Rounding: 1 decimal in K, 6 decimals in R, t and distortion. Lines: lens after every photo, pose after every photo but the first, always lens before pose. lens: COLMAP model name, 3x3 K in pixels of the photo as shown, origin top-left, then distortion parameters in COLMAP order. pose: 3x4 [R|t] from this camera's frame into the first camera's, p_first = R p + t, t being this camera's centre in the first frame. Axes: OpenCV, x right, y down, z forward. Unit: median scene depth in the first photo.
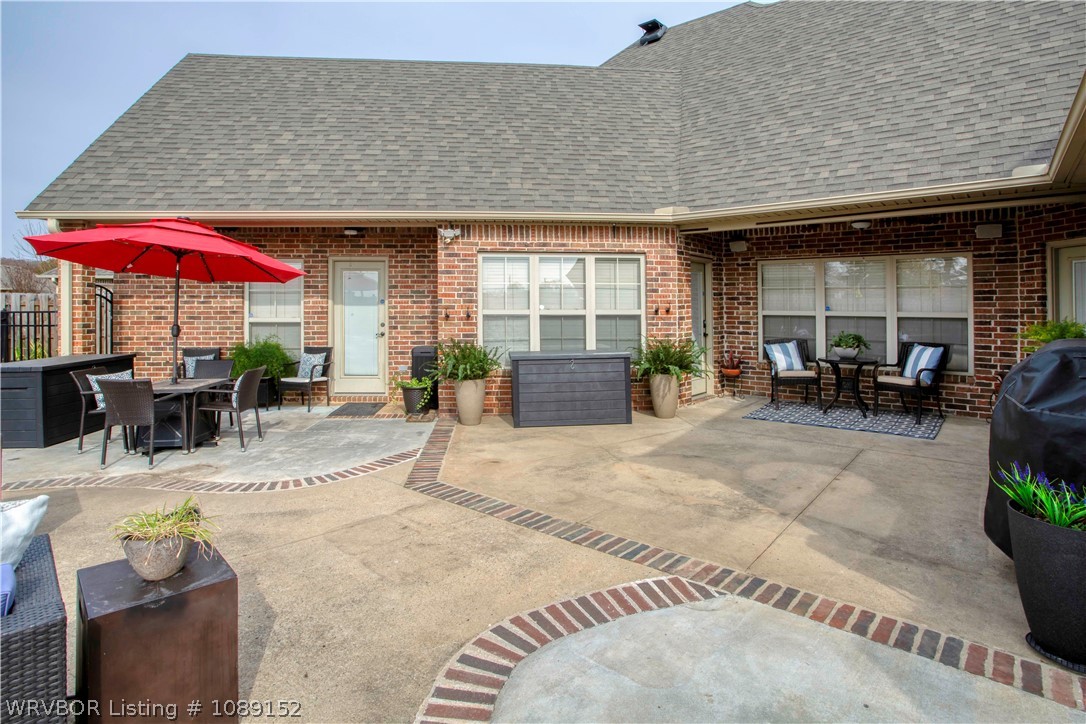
lens RADIAL K [[561.4, 0, 540.6], [0, 561.4, 303.0], [0, 0, 1]] dist [-0.071625, 0.036133]
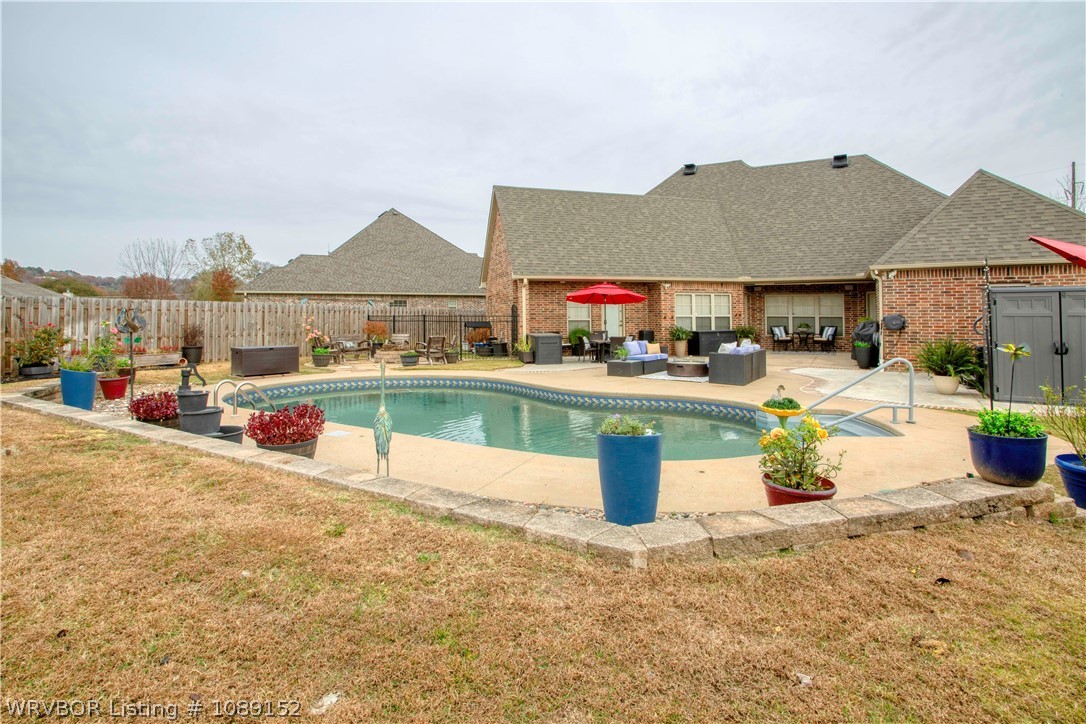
lens RADIAL K [[549.2, 0, 545.0], [0, 549.2, 301.6], [0, 0, 1]] dist [-0.064372, 0.031354]
pose [[0.981695, 0.000794, 0.190458, -1.146160], [0.001551, 0.999925, -0.012164, -0.018713], [-0.190453, 0.012237, 0.981620, -1.321741]]
